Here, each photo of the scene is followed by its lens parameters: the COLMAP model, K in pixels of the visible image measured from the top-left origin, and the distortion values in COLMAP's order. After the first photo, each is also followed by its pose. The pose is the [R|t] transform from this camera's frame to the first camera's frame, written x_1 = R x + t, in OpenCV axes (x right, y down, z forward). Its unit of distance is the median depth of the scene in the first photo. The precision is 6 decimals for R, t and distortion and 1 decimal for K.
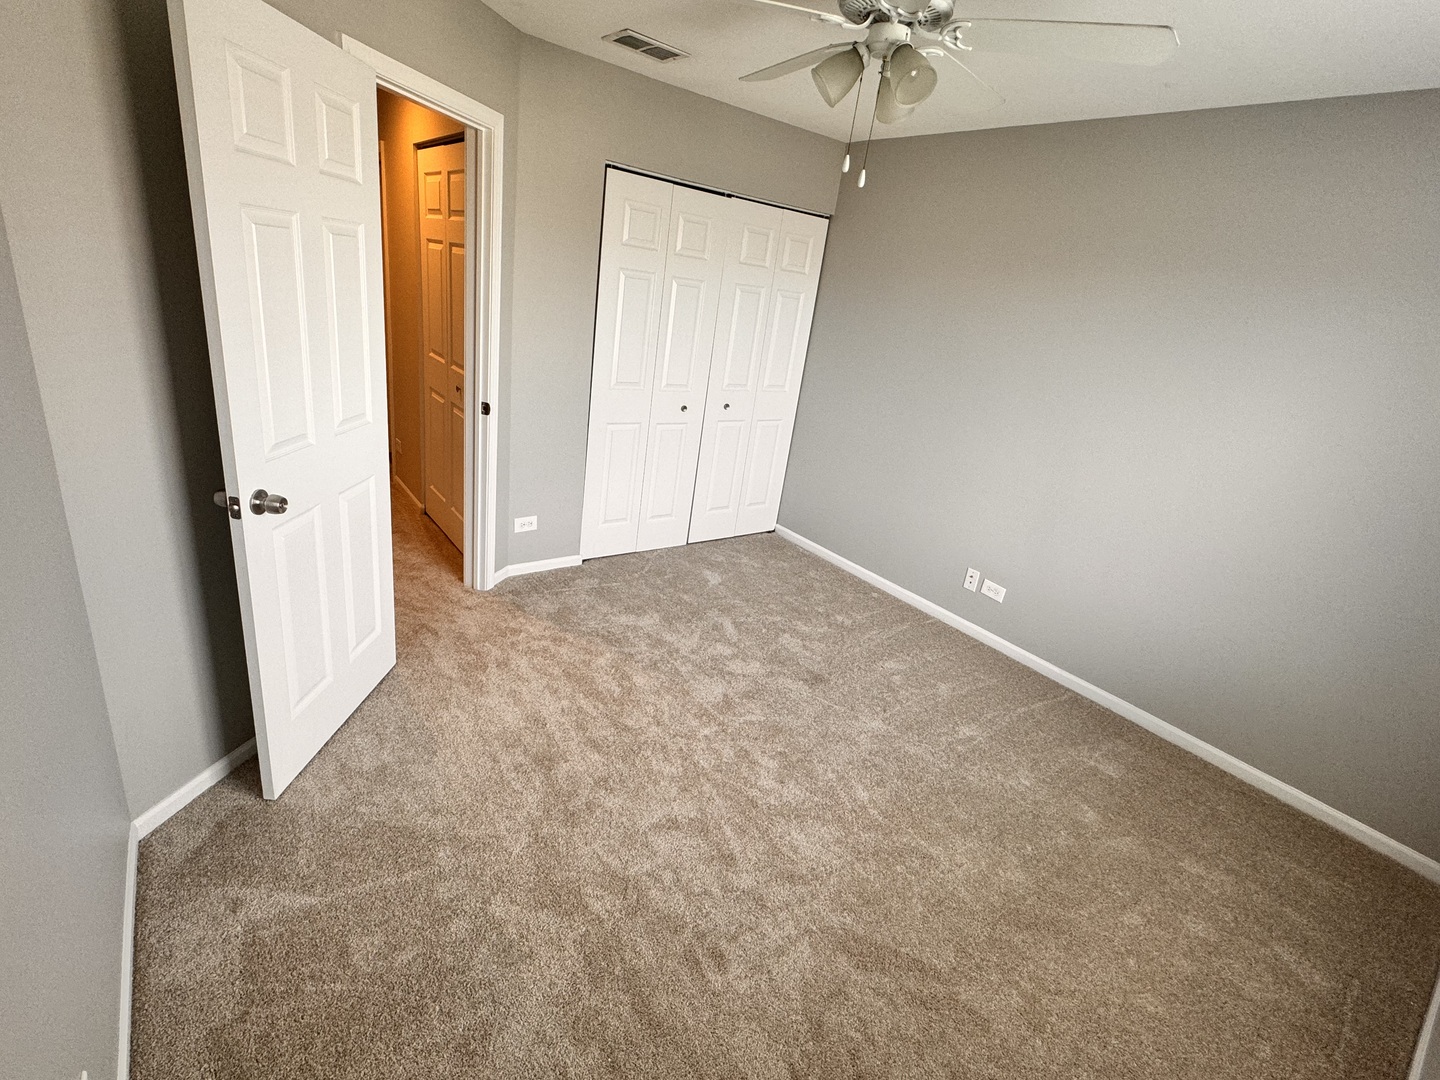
lens RADIAL K [[672.7, 0, 720.0], [0, 672.7, 540.0], [0, 0, 1]] dist [0.002028, 0.000155]
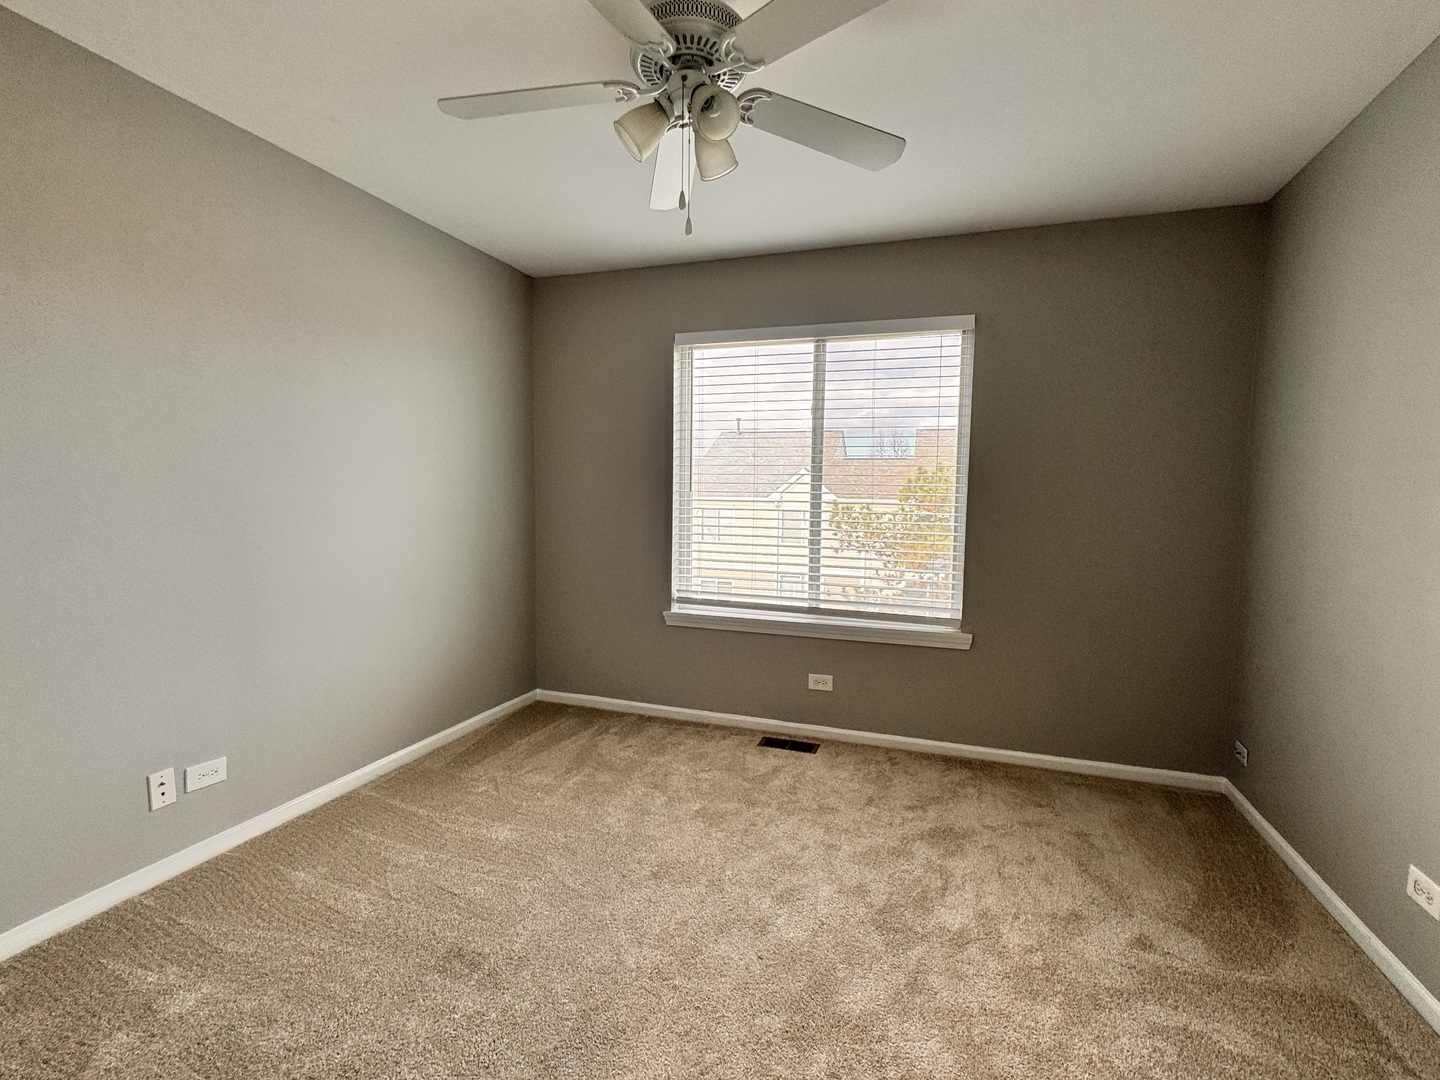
lens RADIAL K [[672.7, 0, 720.0], [0, 672.7, 540.0], [0, 0, 1]] dist [0.002028, 0.000155]
pose [[-0.550108, -0.200515, 0.810663, -0.338783], [0.206609, 0.907887, 0.364766, -0.259948], [-0.809131, 0.368152, -0.458008, 0.814413]]
